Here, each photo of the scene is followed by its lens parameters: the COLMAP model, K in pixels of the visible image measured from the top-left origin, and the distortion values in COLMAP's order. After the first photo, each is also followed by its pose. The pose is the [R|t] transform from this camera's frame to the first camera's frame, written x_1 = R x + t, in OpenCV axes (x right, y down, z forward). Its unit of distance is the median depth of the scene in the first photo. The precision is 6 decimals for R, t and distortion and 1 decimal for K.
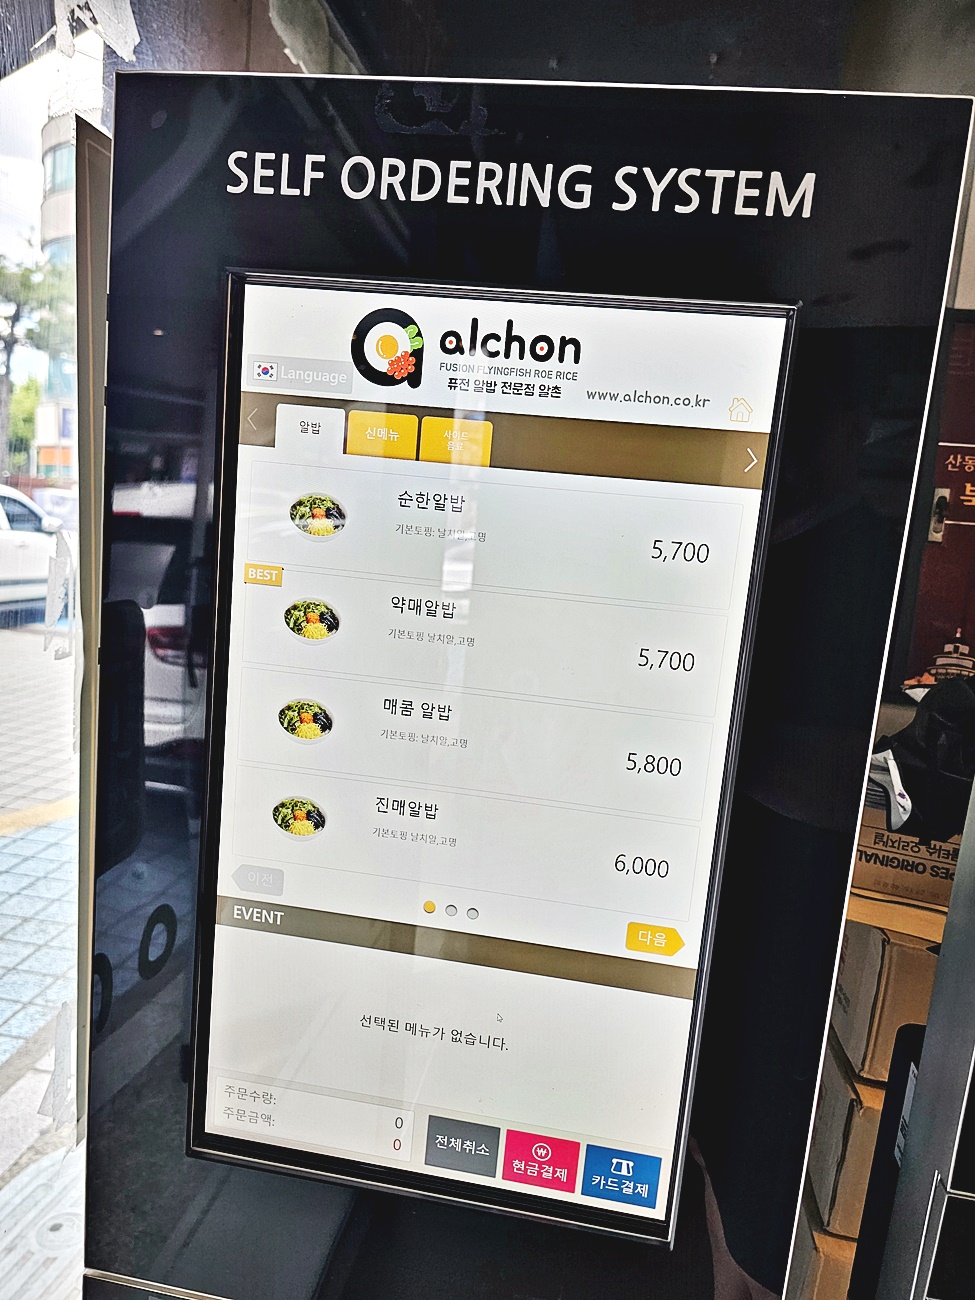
lens RADIAL K [[875.8, 0, 487.5], [0, 875.8, 650.0], [0, 0, 1]] dist [0.103959, -0.103818]
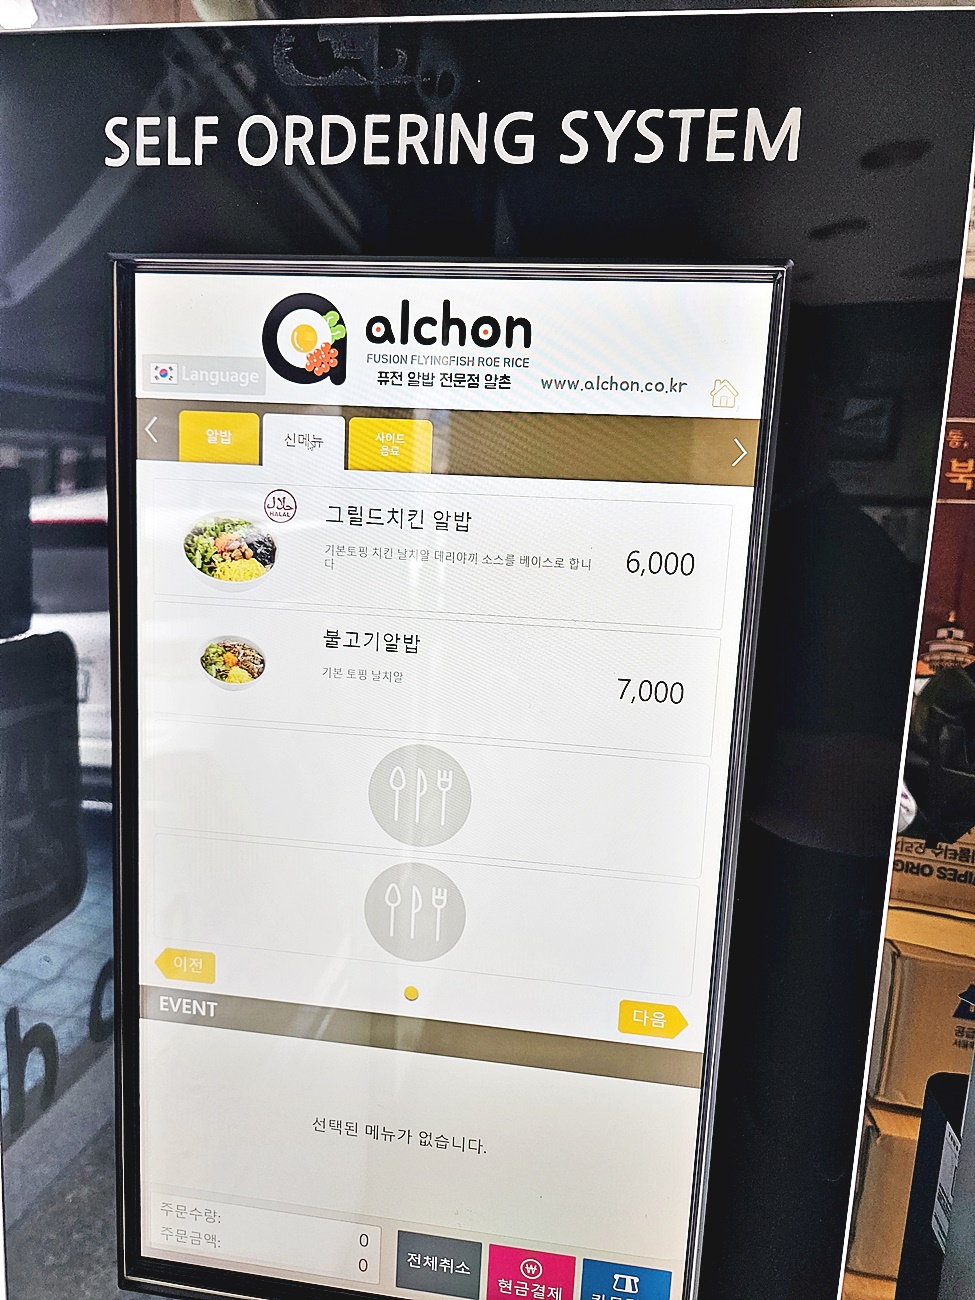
lens RADIAL K [[926.8, 0, 458.6], [0, 926.8, 649.4], [0, 0, 1]] dist [0.082918, -0.085258]
pose [[0.998936, -0.046071, 0.002059, 0.019670], [0.046087, 0.998902, -0.008434, -0.030906], [-0.001668, 0.008520, 0.999962, 0.108989]]
